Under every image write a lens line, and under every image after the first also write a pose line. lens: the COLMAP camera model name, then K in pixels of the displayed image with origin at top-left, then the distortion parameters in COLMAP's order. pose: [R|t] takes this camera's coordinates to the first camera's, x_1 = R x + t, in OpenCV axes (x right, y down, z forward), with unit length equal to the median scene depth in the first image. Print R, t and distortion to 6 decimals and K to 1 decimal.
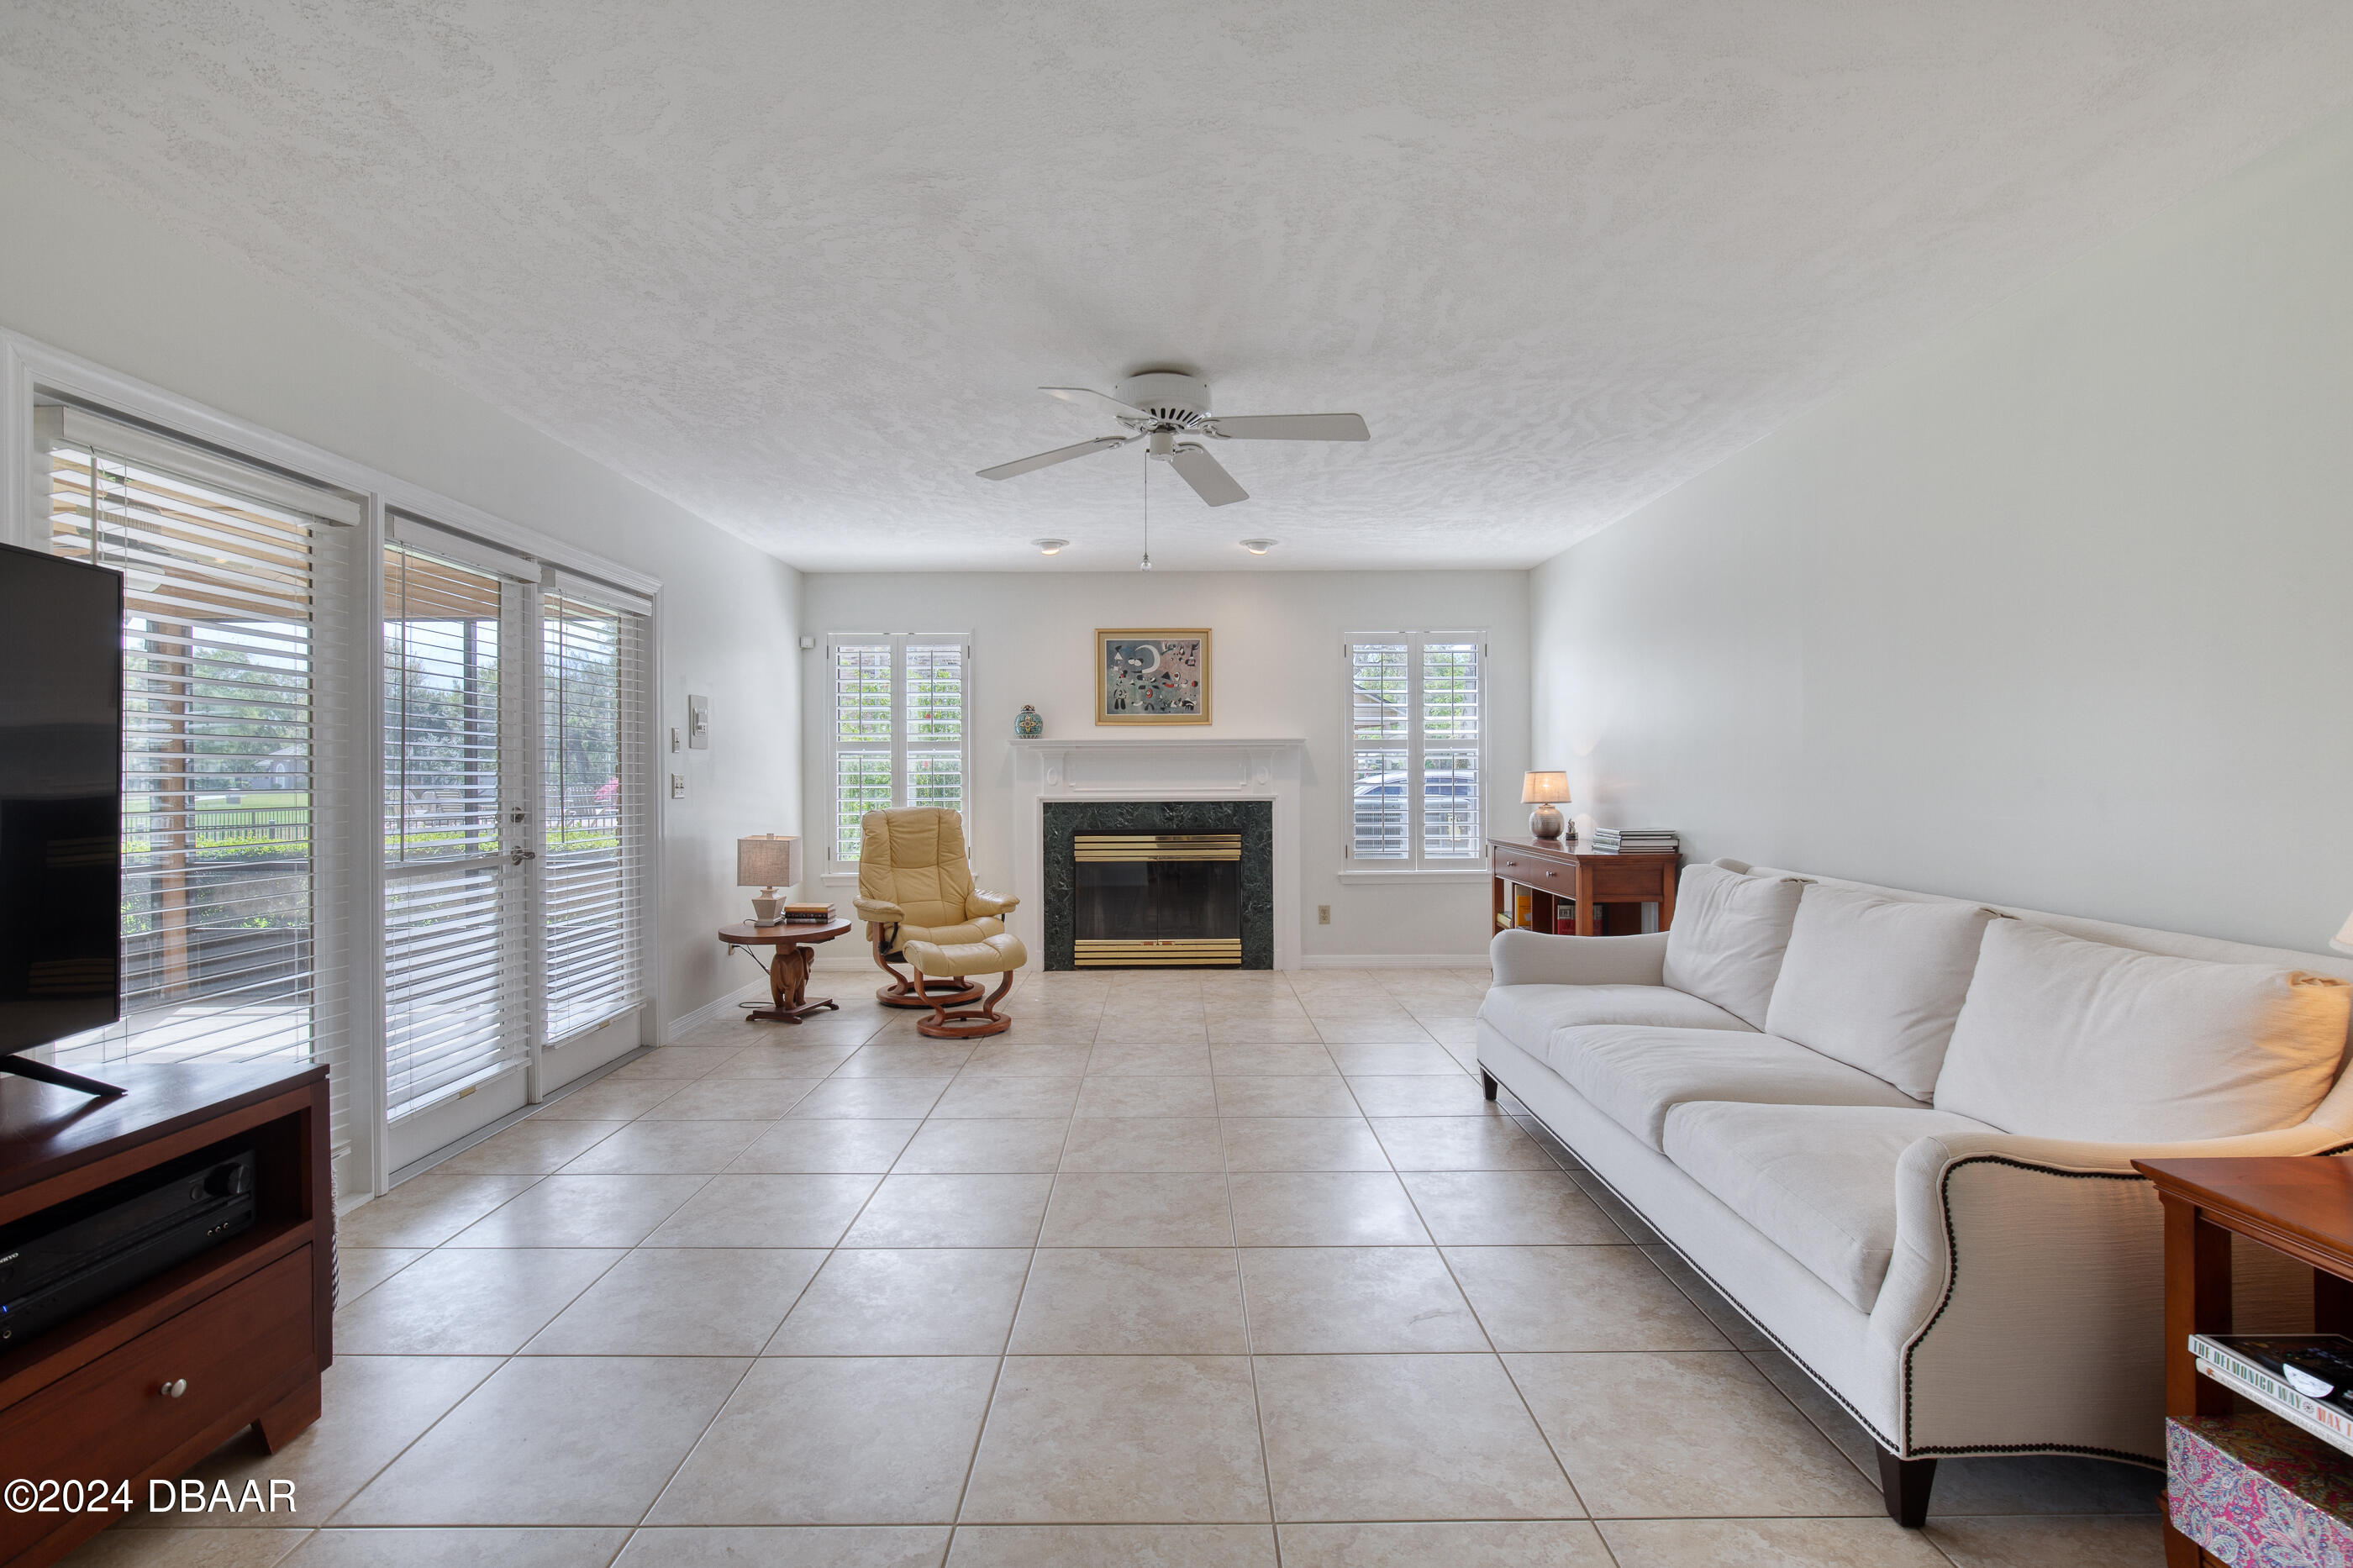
lens RADIAL K [[1073.4, 0, 1171.7], [0, 1073.4, 776.4], [0, 0, 1]] dist [-0.011943, 0.006335]
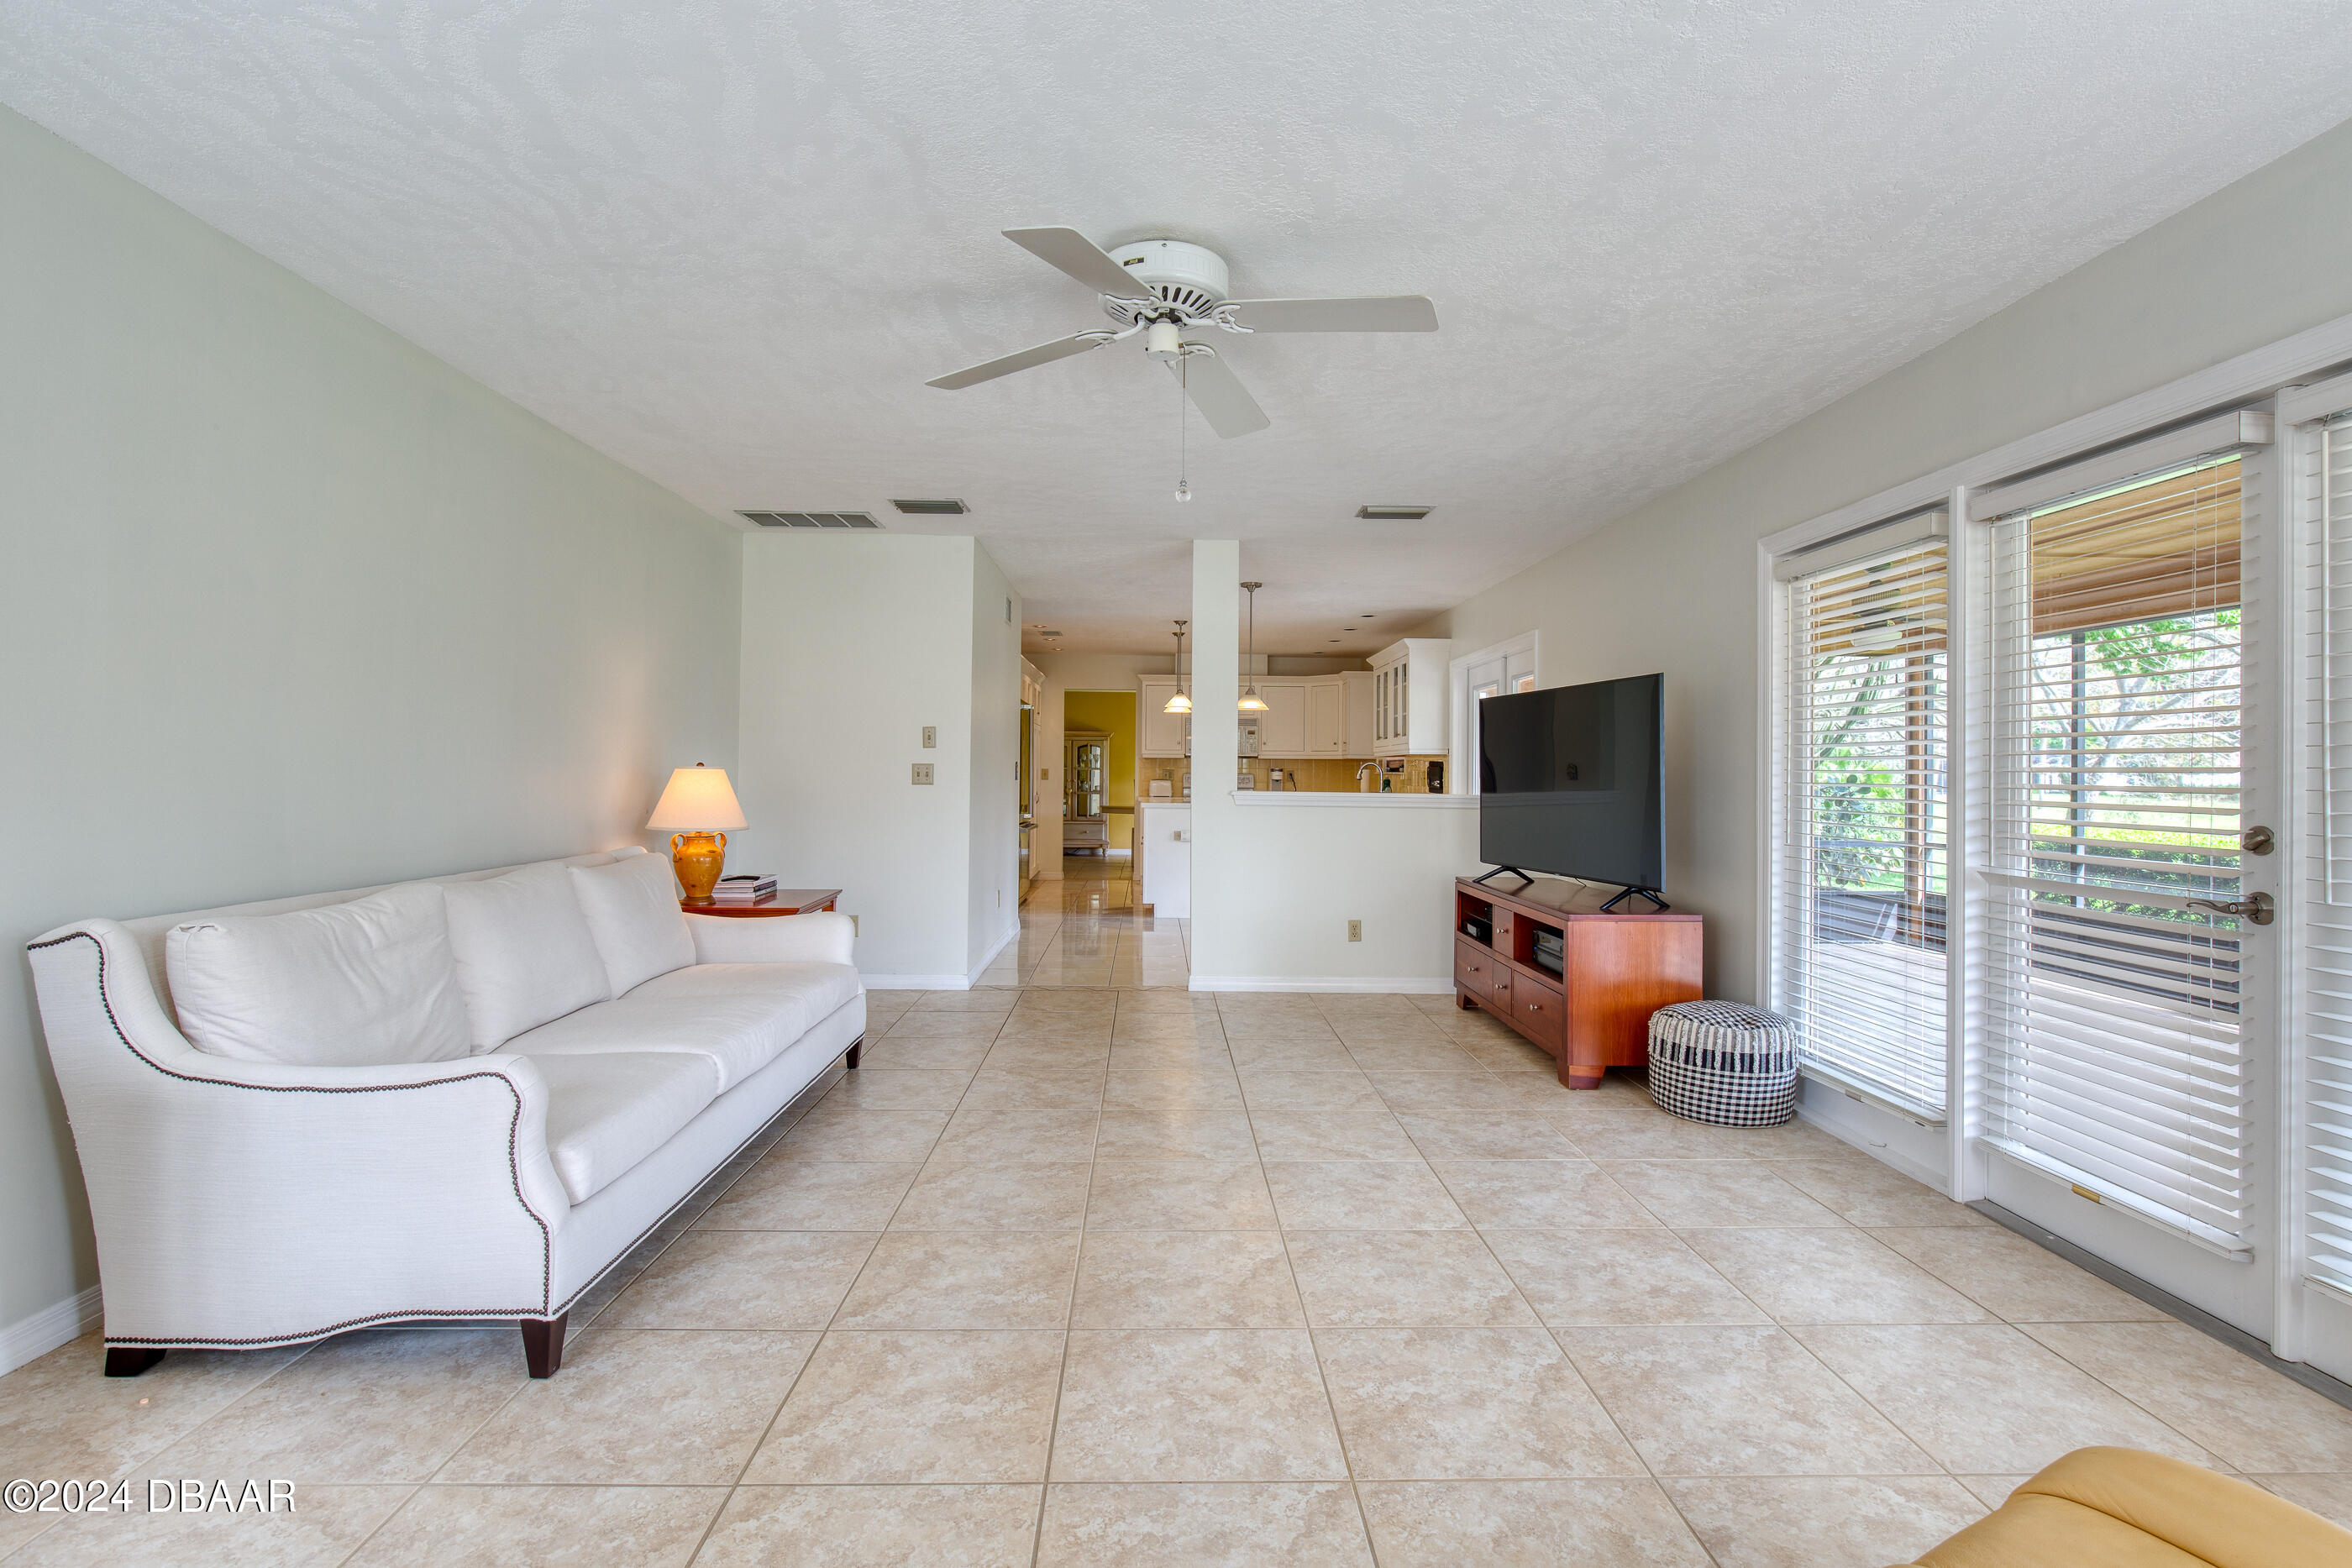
lens RADIAL K [[1091.8, 0, 1187.4], [0, 1091.8, 769.9], [0, 0, 1]] dist [-0.010257, 0.001143]
pose [[-0.999408, -0.005194, -0.034000, -0.000671], [-0.005126, 0.999985, -0.002080, 0.000904], [0.034011, -0.001904, -0.999420, 1.026655]]
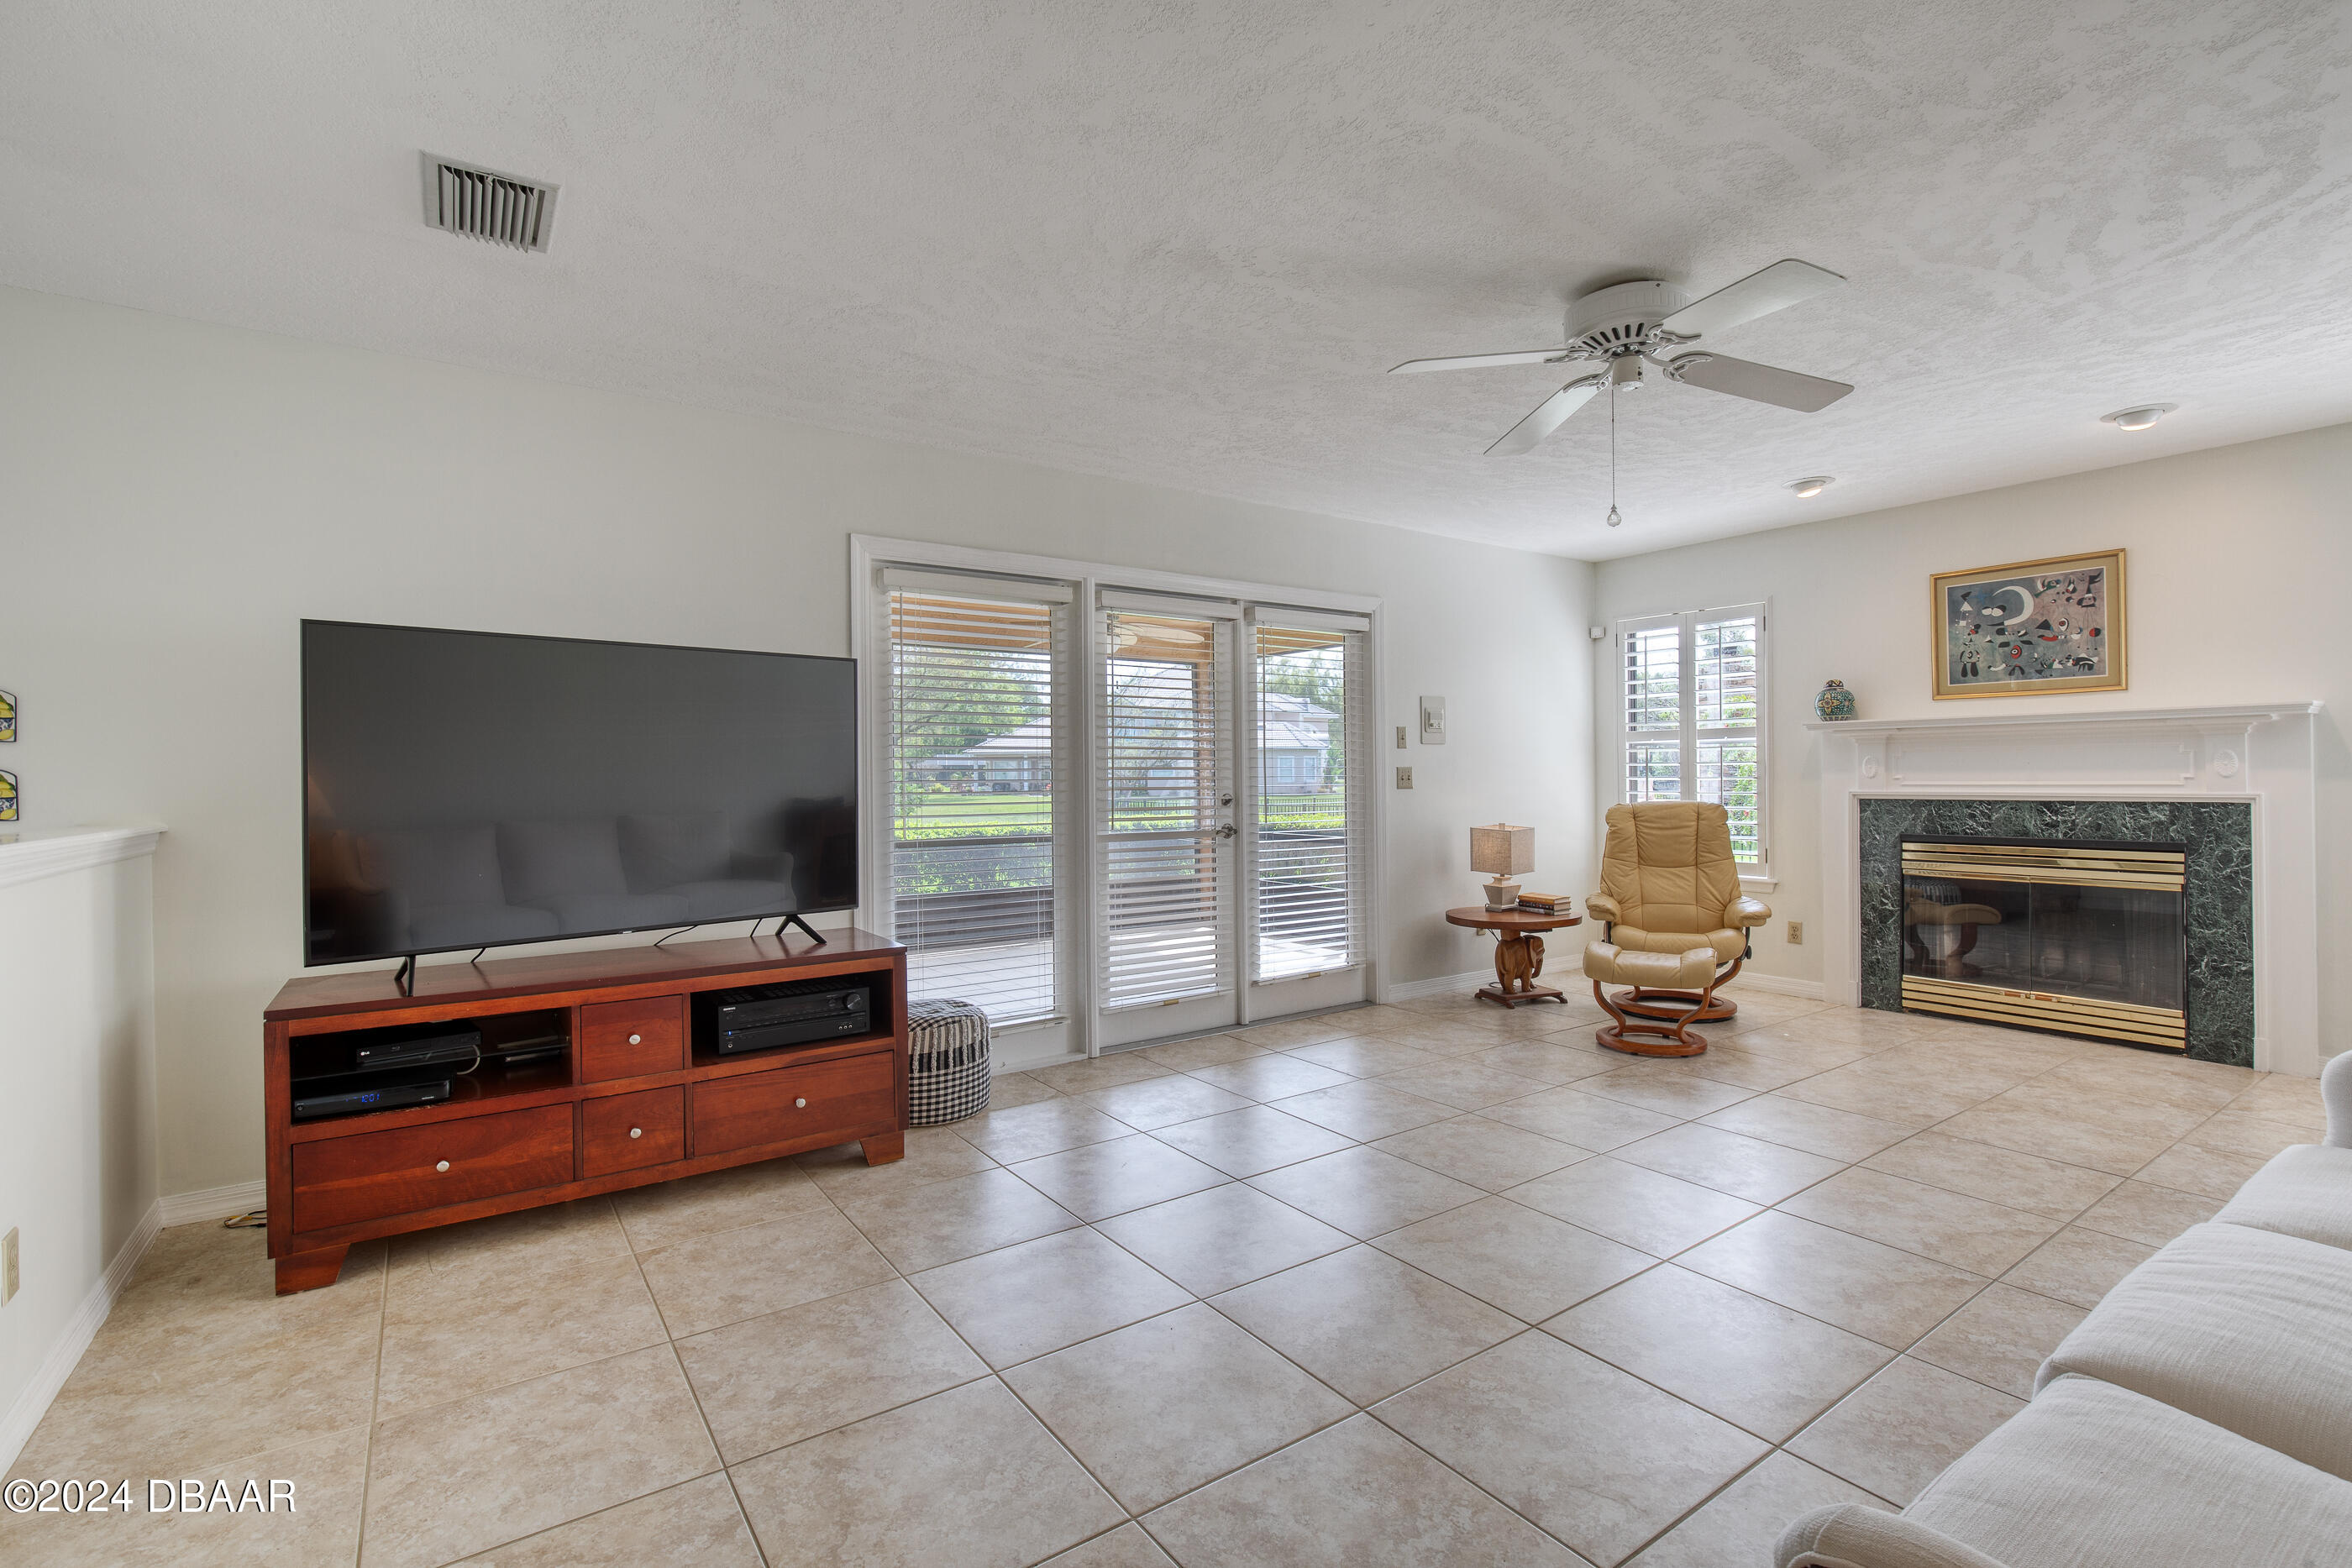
lens RADIAL K [[1065.2, 0, 1182.3], [0, 1065.2, 773.4], [0, 0, 1]] dist [-0.013331, 0.005535]
pose [[0.575138, -0.001283, -0.818056, 0.269983], [0.005757, 0.999980, 0.002480, 0.000142], [0.818036, -0.006136, 0.575134, 0.136403]]
